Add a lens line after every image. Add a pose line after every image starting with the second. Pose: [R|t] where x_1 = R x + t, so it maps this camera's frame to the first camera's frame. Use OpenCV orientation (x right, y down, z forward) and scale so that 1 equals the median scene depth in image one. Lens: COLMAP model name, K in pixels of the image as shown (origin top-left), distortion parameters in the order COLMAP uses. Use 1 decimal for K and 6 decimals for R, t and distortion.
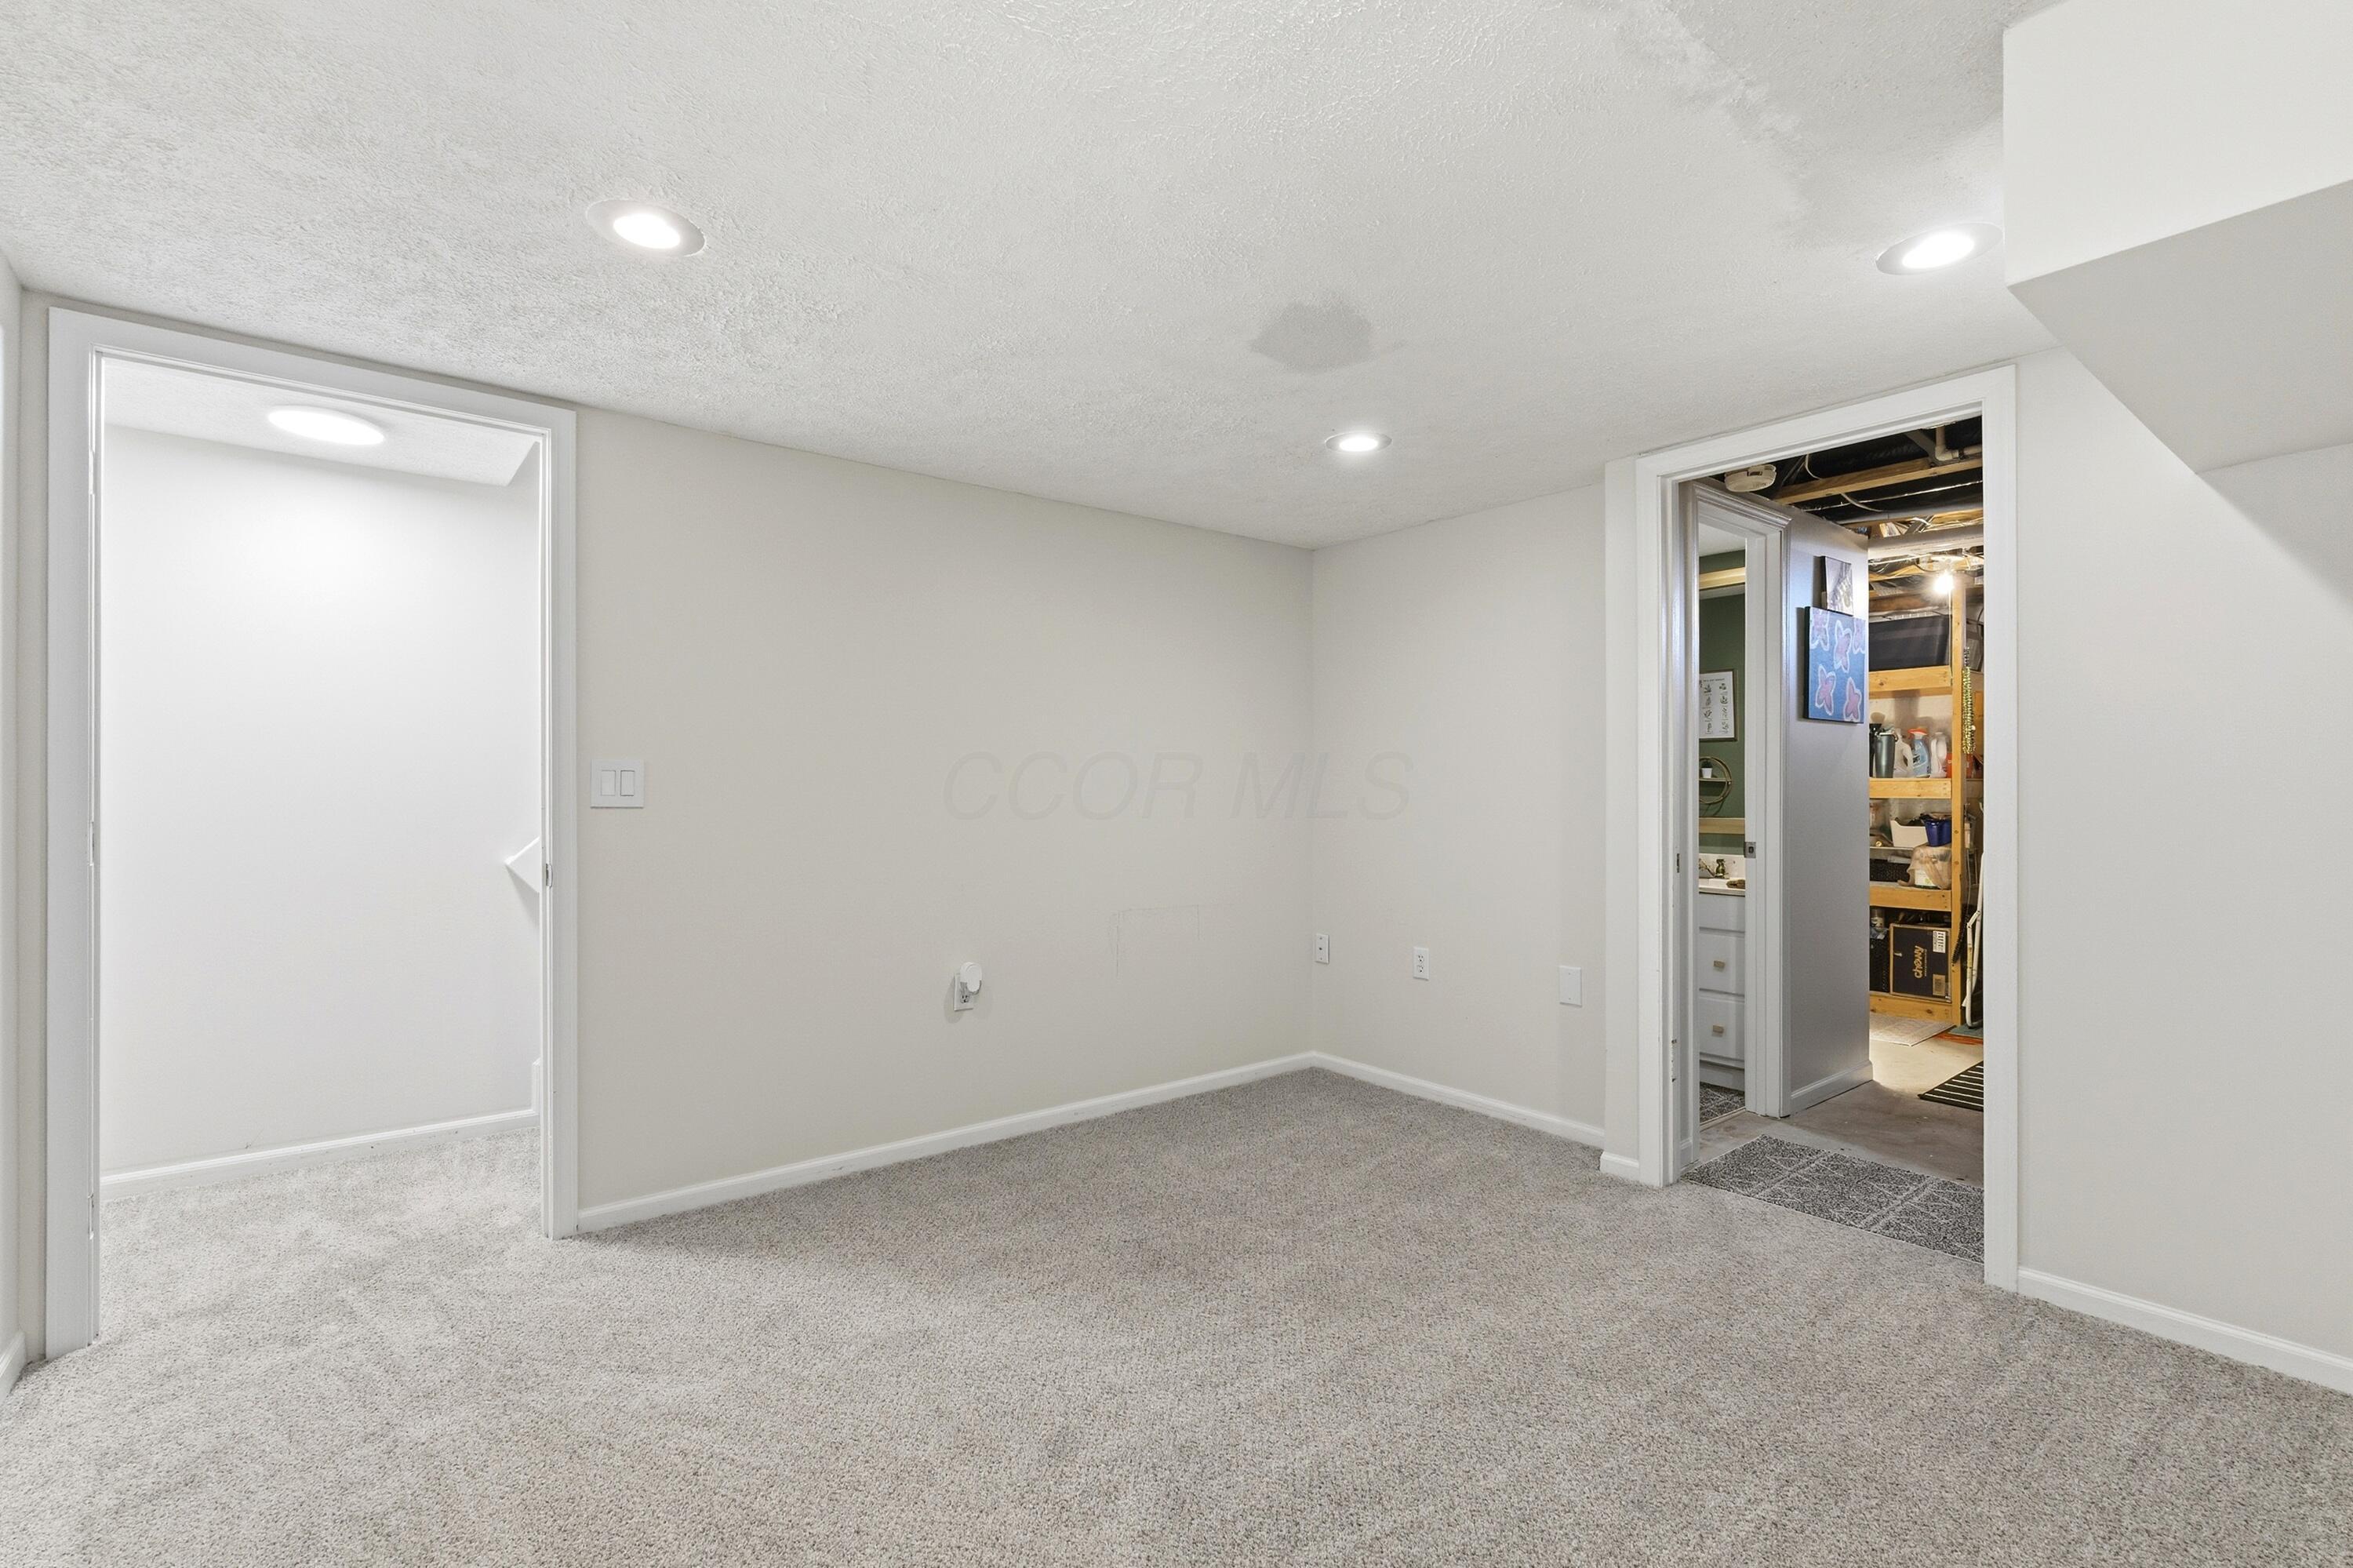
lens RADIAL K [[1065.9, 0, 1169.9], [0, 1065.9, 783.9], [0, 0, 1]] dist [-0.016565, 0.009913]
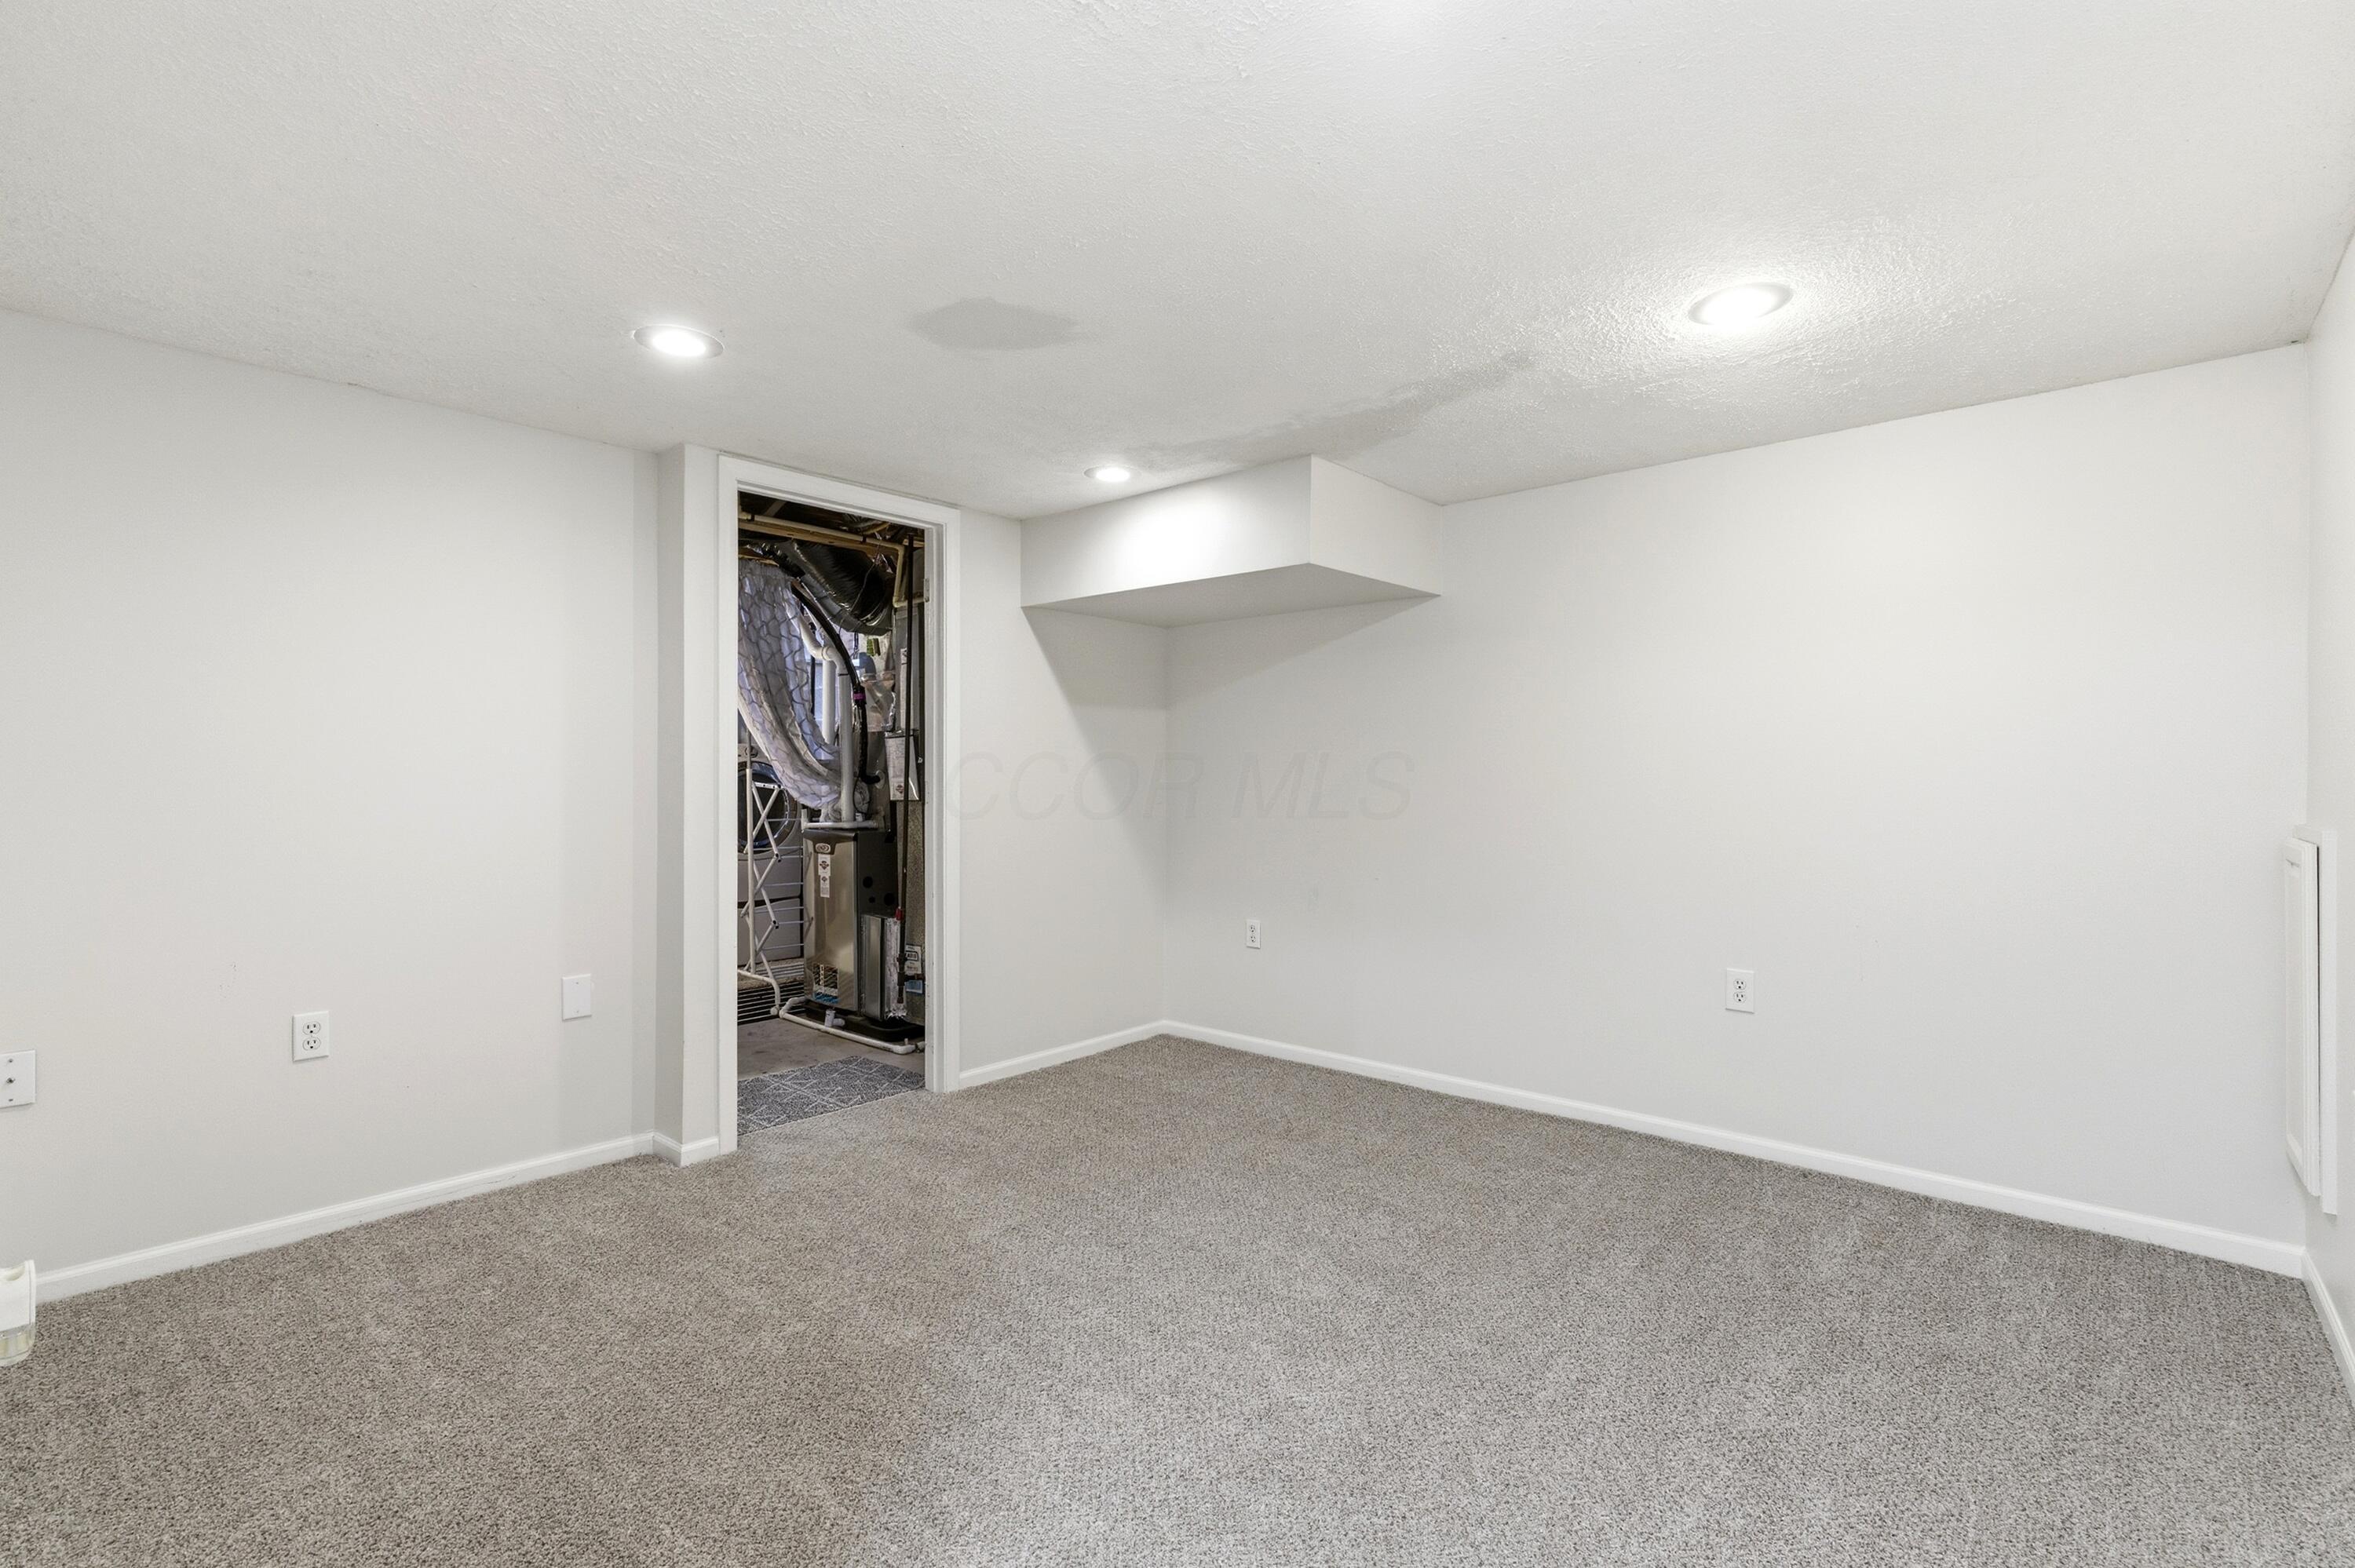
lens RADIAL K [[1066.7, 0, 1173.9], [0, 1066.7, 794.9], [0, 0, 1]] dist [-0.003863, 0.000236]
pose [[-0.172740, -0.020490, 0.984754, -0.672025], [-0.009273, 0.999773, 0.019176, -0.002239], [-0.984924, -0.005819, -0.172890, 0.764120]]
